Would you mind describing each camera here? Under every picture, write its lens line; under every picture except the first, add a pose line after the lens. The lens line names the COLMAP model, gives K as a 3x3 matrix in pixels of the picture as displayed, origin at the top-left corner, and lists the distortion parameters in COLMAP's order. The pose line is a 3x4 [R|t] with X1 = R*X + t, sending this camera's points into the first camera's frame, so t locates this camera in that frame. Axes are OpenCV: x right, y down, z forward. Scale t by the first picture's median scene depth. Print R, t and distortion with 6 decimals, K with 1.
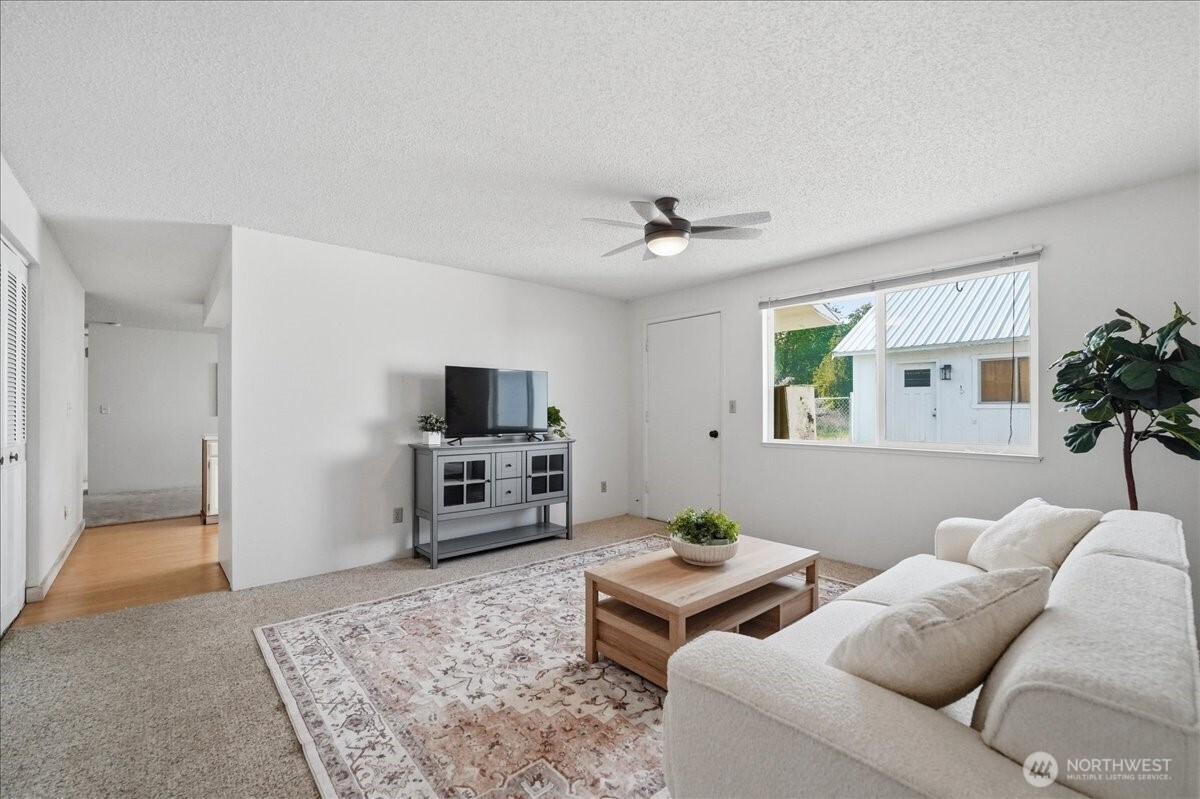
lens RADIAL K [[492.0, 0, 593.0], [0, 492.0, 407.1], [0, 0, 1]] dist [-0.003589, 0.000582]
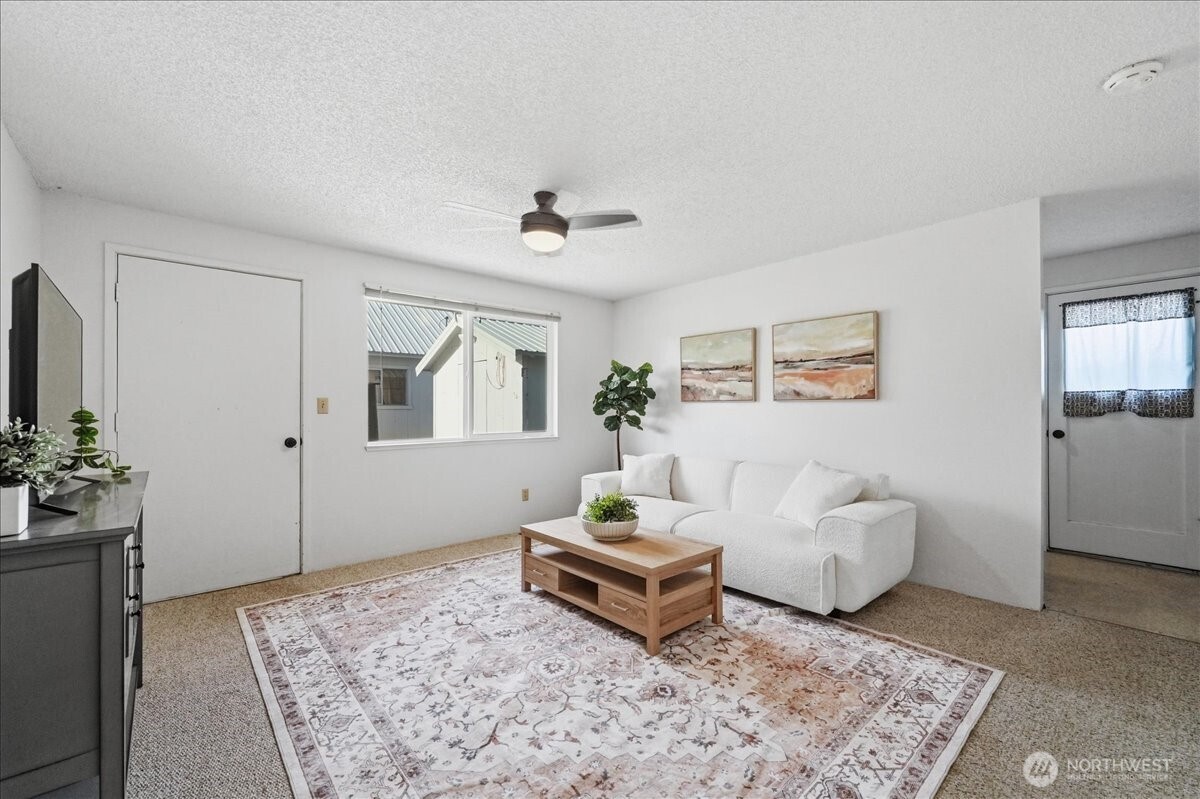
lens RADIAL K [[492.0, 0, 598.6], [0, 492.0, 405.4], [0, 0, 1]] dist [-0.003589, 0.000582]
pose [[-0.005990, 0.010151, 0.999931, -0.922630], [-0.002023, 0.999946, -0.010164, 0.010255], [-0.999980, -0.002084, -0.005969, 1.006554]]
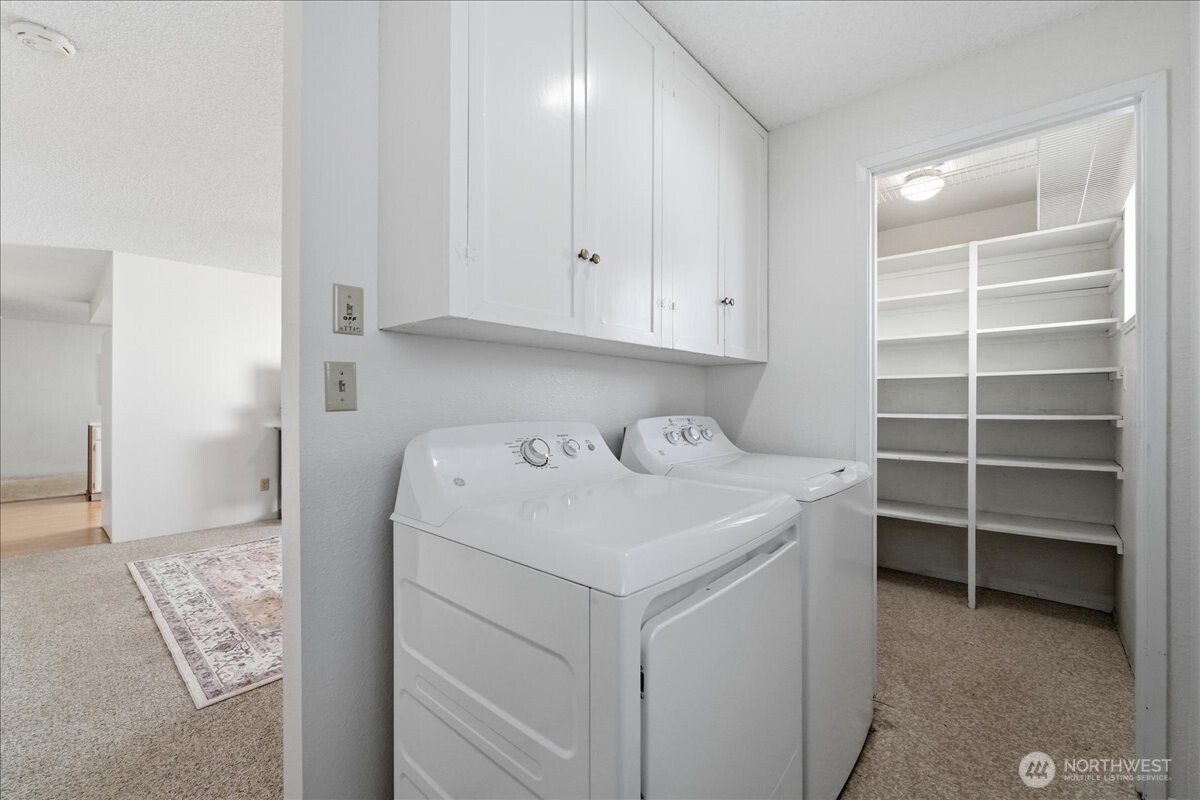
lens RADIAL K [[492.0, 0, 605.3], [0, 492.0, 398.9], [0, 0, 1]] dist [-0.003589, 0.000582]
pose [[0.991089, 0.001779, 0.133192, 0.422770], [-0.002248, 0.999992, 0.003373, -0.002532], [-0.133185, -0.003642, 0.991085, -0.497838]]
